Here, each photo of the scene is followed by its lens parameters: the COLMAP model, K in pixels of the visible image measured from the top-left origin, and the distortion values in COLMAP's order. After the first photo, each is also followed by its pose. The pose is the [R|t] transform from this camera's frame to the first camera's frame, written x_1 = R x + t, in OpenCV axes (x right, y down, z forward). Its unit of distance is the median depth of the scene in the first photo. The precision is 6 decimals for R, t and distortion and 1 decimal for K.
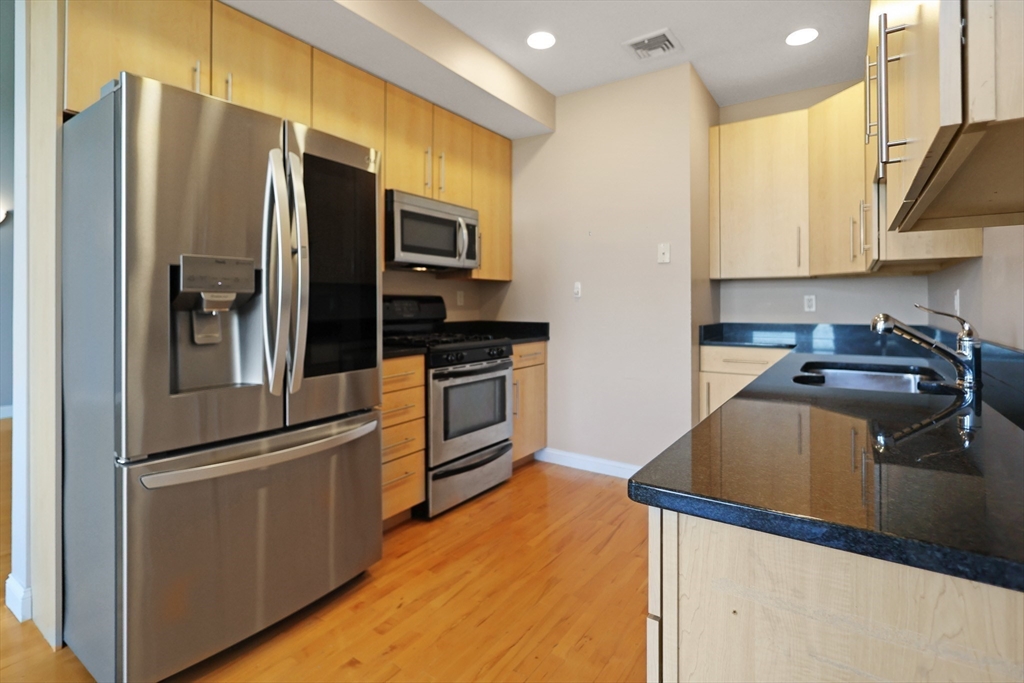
lens RADIAL K [[490.5, 0, 507.1], [0, 490.5, 300.2], [0, 0, 1]] dist [-0.003608, 0.001123]
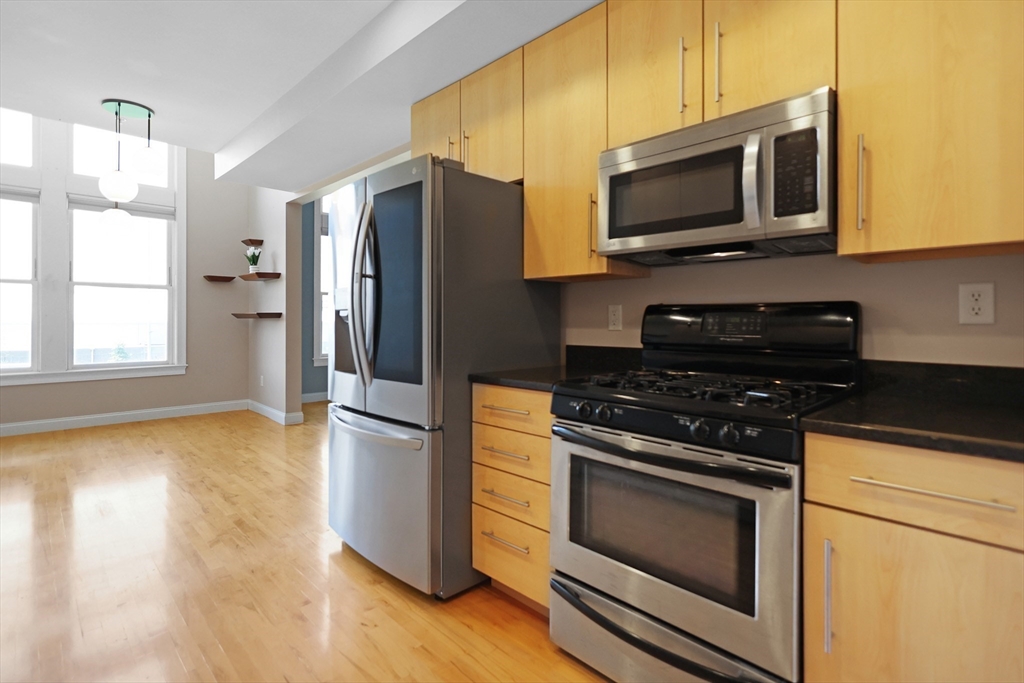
lens RADIAL K [[490.5, 0, 494.9], [0, 490.5, 317.8], [0, 0, 1]] dist [-0.003608, 0.001123]
pose [[-0.197423, -0.002688, -0.980315, 0.458790], [0.003271, 0.999989, -0.003400, 0.008736], [0.980313, -0.003878, -0.197412, 0.961158]]
